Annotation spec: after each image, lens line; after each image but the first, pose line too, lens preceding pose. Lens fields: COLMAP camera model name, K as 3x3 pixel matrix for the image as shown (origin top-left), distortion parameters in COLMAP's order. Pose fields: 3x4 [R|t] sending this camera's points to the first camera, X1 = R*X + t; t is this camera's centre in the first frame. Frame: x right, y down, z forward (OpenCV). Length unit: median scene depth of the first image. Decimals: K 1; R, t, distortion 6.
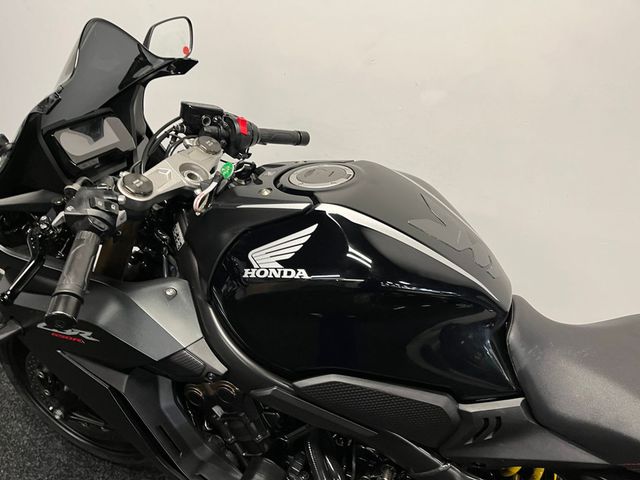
lens RADIAL K [[489.1, 0, 320.0], [0, 489.1, 240.0], [0, 0, 1]] dist [0.089207, -0.110252]
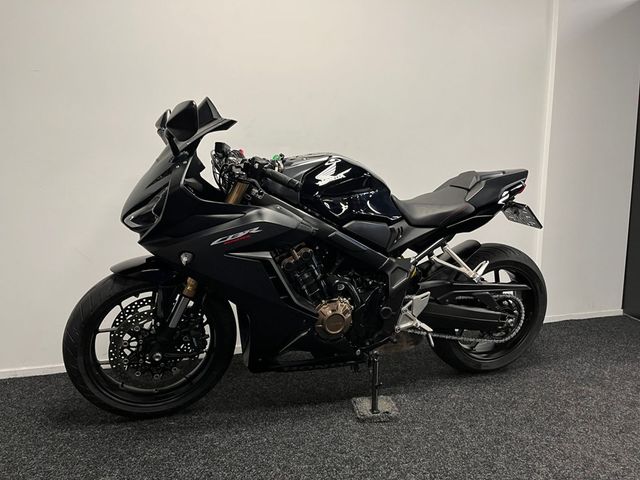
lens RADIAL K [[484.3, 0, 320.0], [0, 484.3, 240.0], [0, 0, 1]] dist [0.075904, -0.101539]
pose [[0.755272, -0.161190, 0.635282, -1.656554], [0.330975, 0.930417, -0.157414, 0.679251], [-0.565704, 0.329152, 0.756068, -0.732764]]
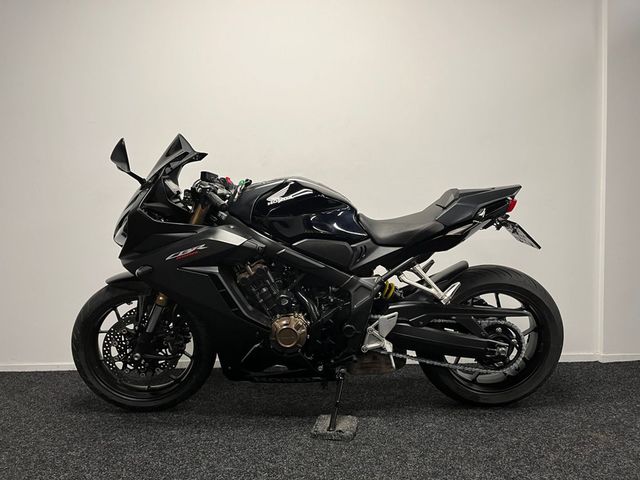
lens RADIAL K [[489.1, 0, 320.0], [0, 489.1, 240.0], [0, 0, 1]] dist [0.089207, -0.110252]
pose [[0.919199, -0.127939, 0.372430, -0.861484], [0.251486, 0.918491, -0.305172, 1.069057], [-0.303030, 0.374174, 0.876451, -1.294676]]
